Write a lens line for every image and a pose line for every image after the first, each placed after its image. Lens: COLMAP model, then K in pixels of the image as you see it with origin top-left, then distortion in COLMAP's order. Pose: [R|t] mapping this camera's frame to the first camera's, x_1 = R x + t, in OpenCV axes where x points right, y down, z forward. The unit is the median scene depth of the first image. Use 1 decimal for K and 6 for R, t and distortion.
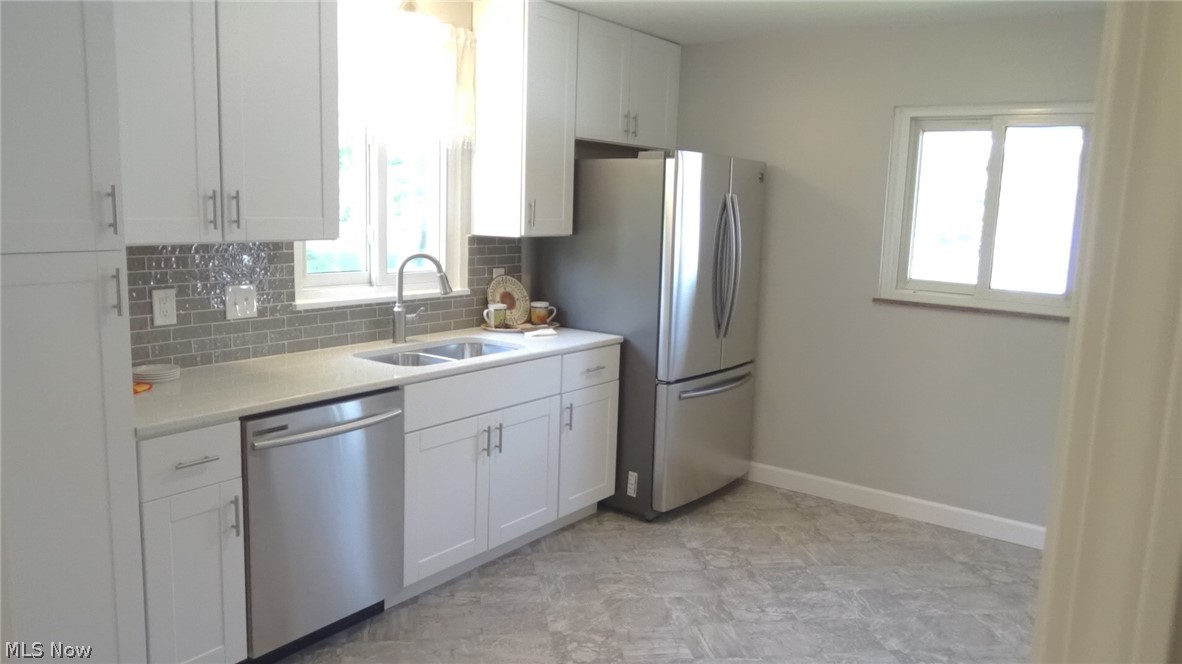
lens RADIAL K [[864.8, 0, 596.9], [0, 864.8, 327.9], [0, 0, 1]] dist [-0.005315, 0.001540]
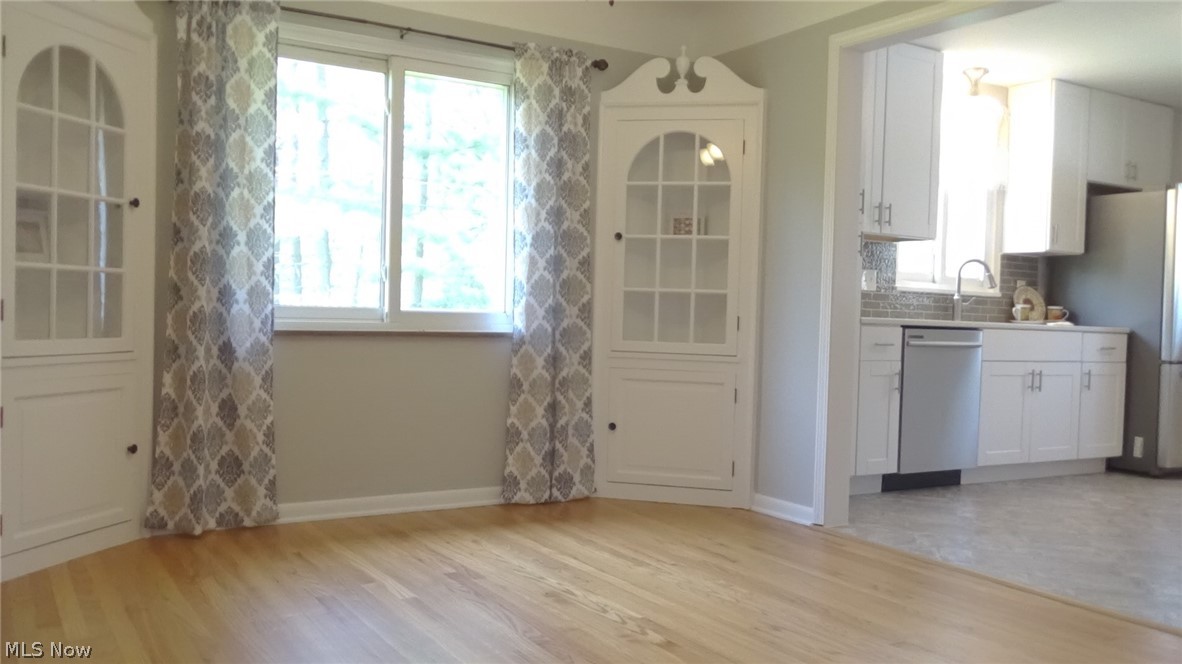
lens RADIAL K [[997.8, 0, 593.1], [0, 997.8, 328.4], [0, 0, 1]] dist [0.001317, -0.004855]
pose [[0.920277, 0.005204, -0.391232, -0.123281], [-0.060649, 0.989723, -0.129496, 0.250339], [0.386537, 0.142900, 0.911136, -0.657359]]
